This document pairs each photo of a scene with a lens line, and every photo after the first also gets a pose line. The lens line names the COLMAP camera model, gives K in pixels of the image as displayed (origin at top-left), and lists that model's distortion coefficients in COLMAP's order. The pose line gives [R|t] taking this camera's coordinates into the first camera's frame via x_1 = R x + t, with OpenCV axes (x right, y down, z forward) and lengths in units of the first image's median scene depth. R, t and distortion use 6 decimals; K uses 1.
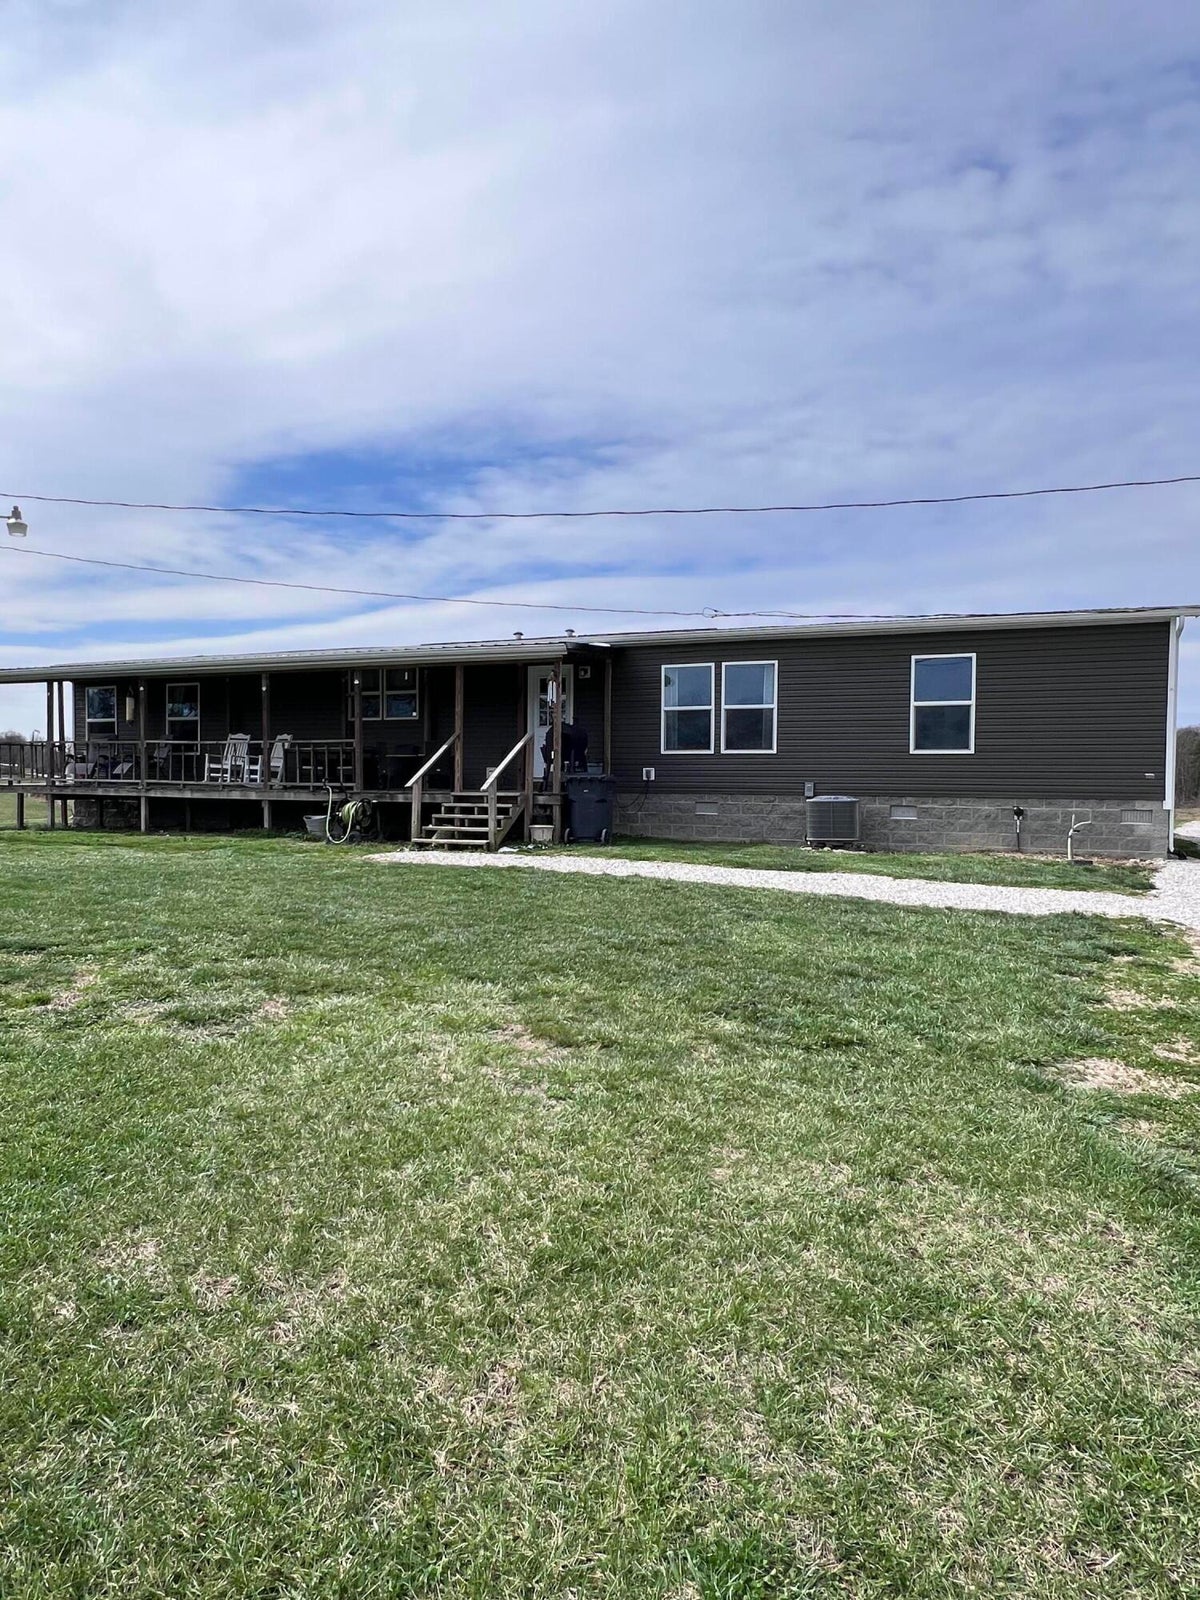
lens RADIAL K [[890.1, 0, 606.8], [0, 890.1, 800.9], [0, 0, 1]] dist [-0.000049, -0.000066]
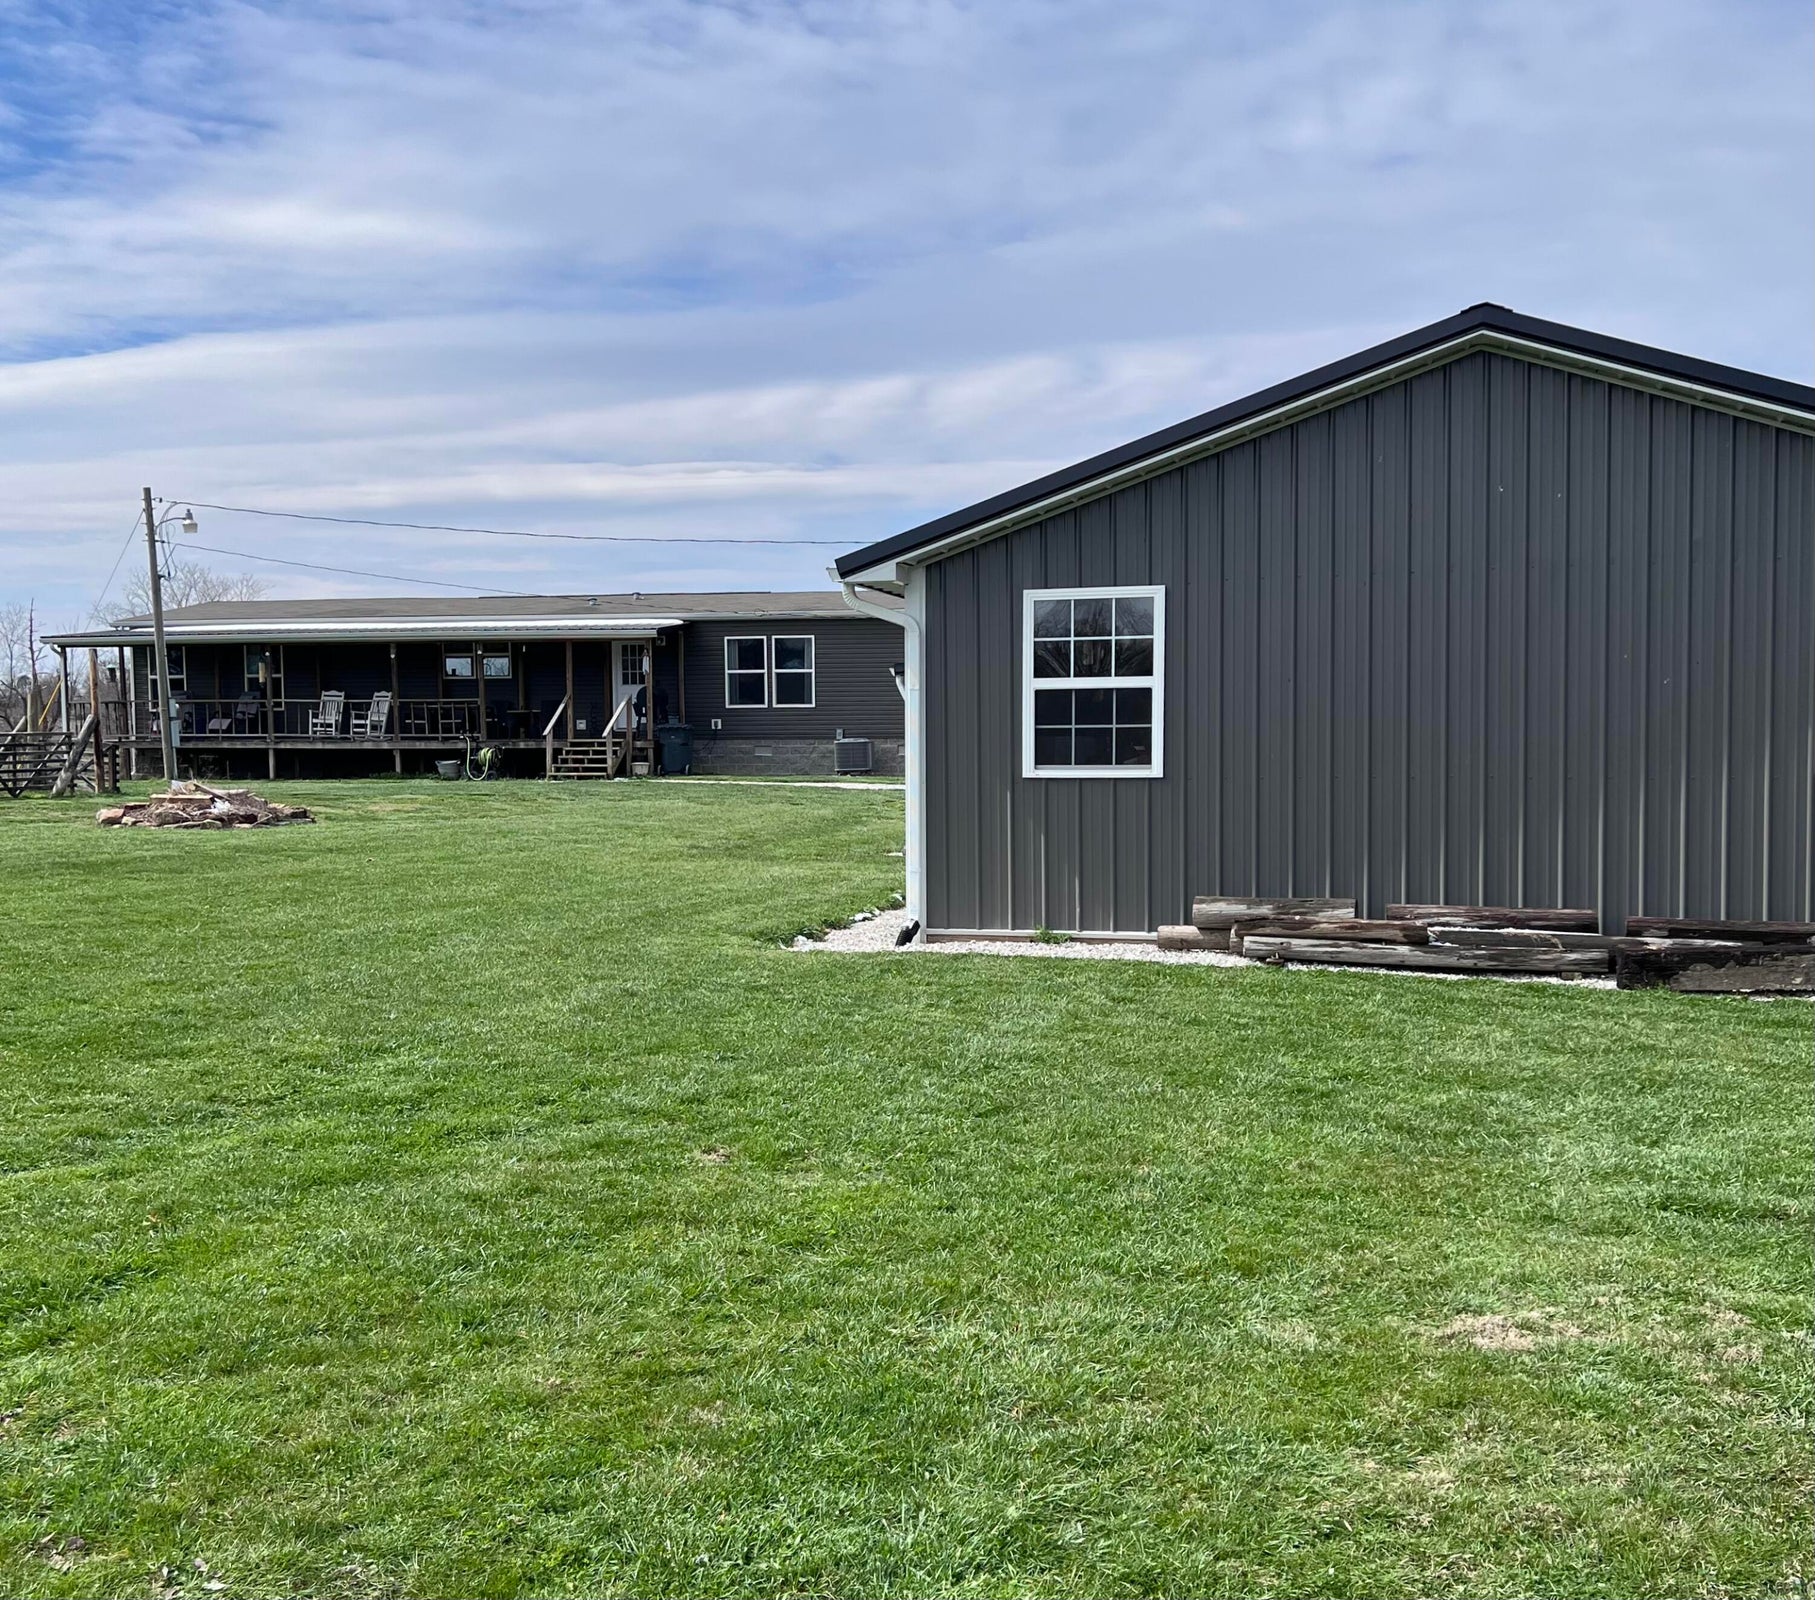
lens RADIAL K [[1529.4, 0, 913.0], [0, 1529.4, 799.1], [0, 0, 1]] dist [0.017645, 0.001583]
pose [[0.978971, -0.022087, 0.202801, -0.125006], [0.017437, 0.999543, 0.024690, 0.028514], [-0.203253, -0.020635, 0.978909, -1.212627]]
